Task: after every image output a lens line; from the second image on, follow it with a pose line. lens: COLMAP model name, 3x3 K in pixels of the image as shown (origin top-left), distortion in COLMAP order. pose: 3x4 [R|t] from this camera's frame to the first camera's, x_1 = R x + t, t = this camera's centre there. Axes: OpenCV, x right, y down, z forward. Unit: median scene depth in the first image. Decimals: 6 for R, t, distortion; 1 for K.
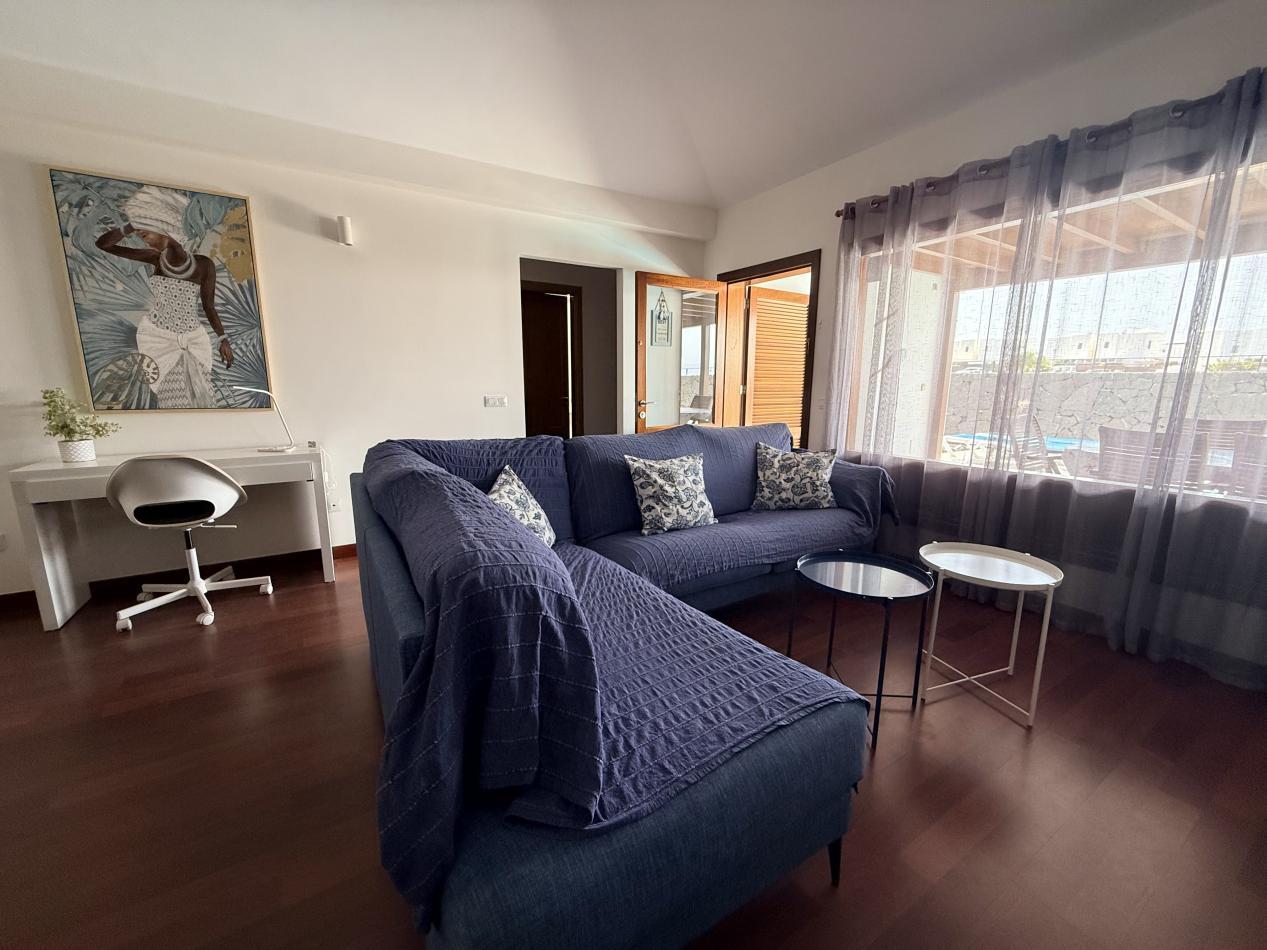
lens RADIAL K [[512.6, 0, 630.1], [0, 512.6, 478.4], [0, 0, 1]] dist [0.002215, 0.000083]
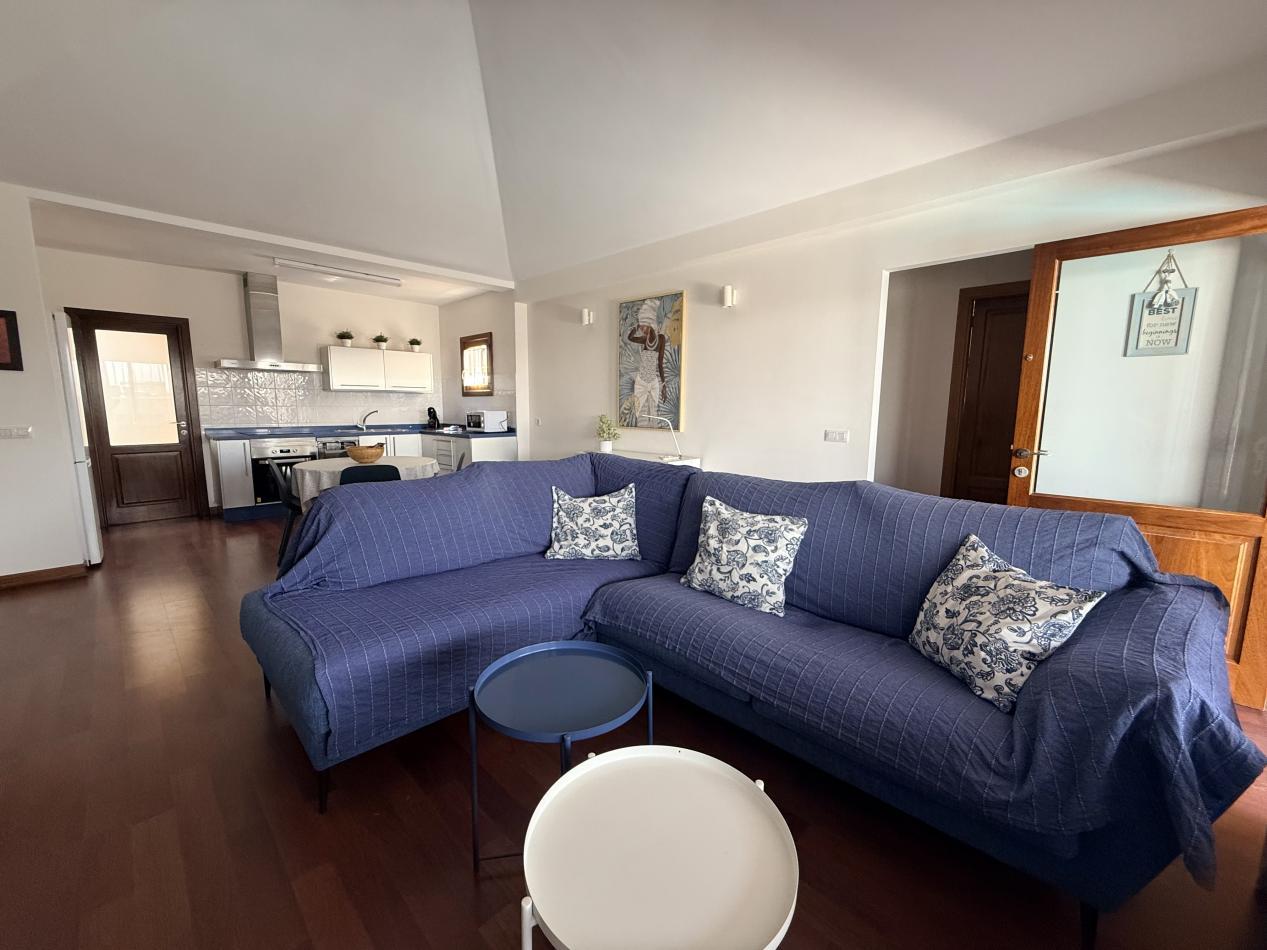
lens RADIAL K [[512.6, 0, 633.3], [0, 512.6, 480.7], [0, 0, 1]] dist [0.002215, 0.000083]
pose [[0.232949, 0.141586, -0.962127, 0.747336], [-0.191592, 0.976637, 0.097333, -0.121735], [0.953429, 0.161662, 0.254633, 0.568596]]
